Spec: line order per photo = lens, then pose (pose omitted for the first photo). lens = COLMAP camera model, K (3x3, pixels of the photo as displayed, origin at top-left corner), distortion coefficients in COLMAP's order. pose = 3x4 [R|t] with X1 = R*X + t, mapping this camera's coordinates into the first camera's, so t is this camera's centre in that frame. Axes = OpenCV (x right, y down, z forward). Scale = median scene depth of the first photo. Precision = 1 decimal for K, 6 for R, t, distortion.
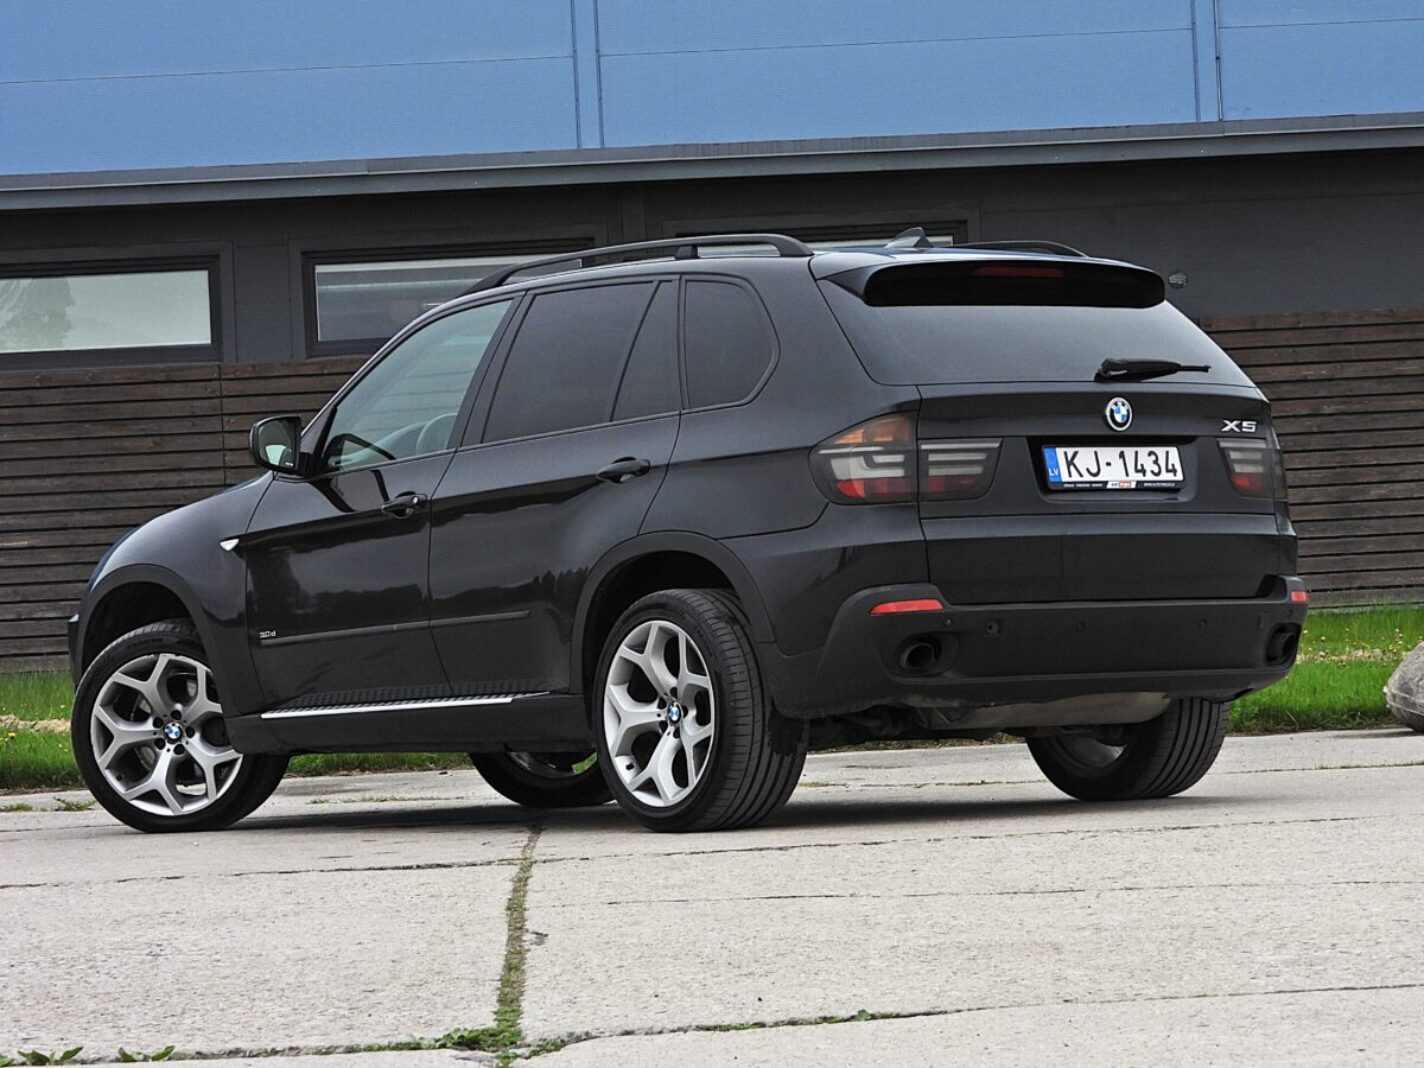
lens RADIAL K [[5577.1, 0, 709.7], [0, 5577.1, 534.4], [0, 0, 1]] dist [-0.067652, 0.000000]
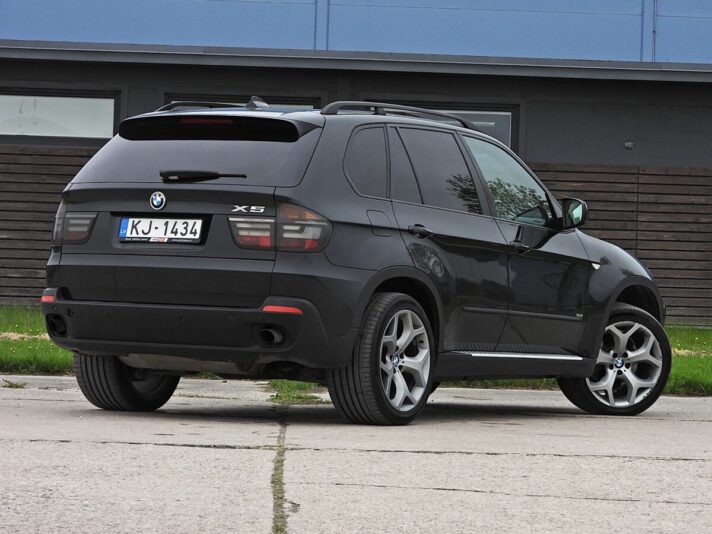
lens RADIAL K [[2788.6, 0, 357.0], [0, 2788.6, 266.9], [0, 0, 1]] dist [-0.067652, 0.000000]
pose [[0.996870, 0.079043, 0.001295, -0.017063], [-0.079046, 0.996870, 0.001713, 0.002750], [-0.001155, -0.001810, 0.999998, 0.196950]]
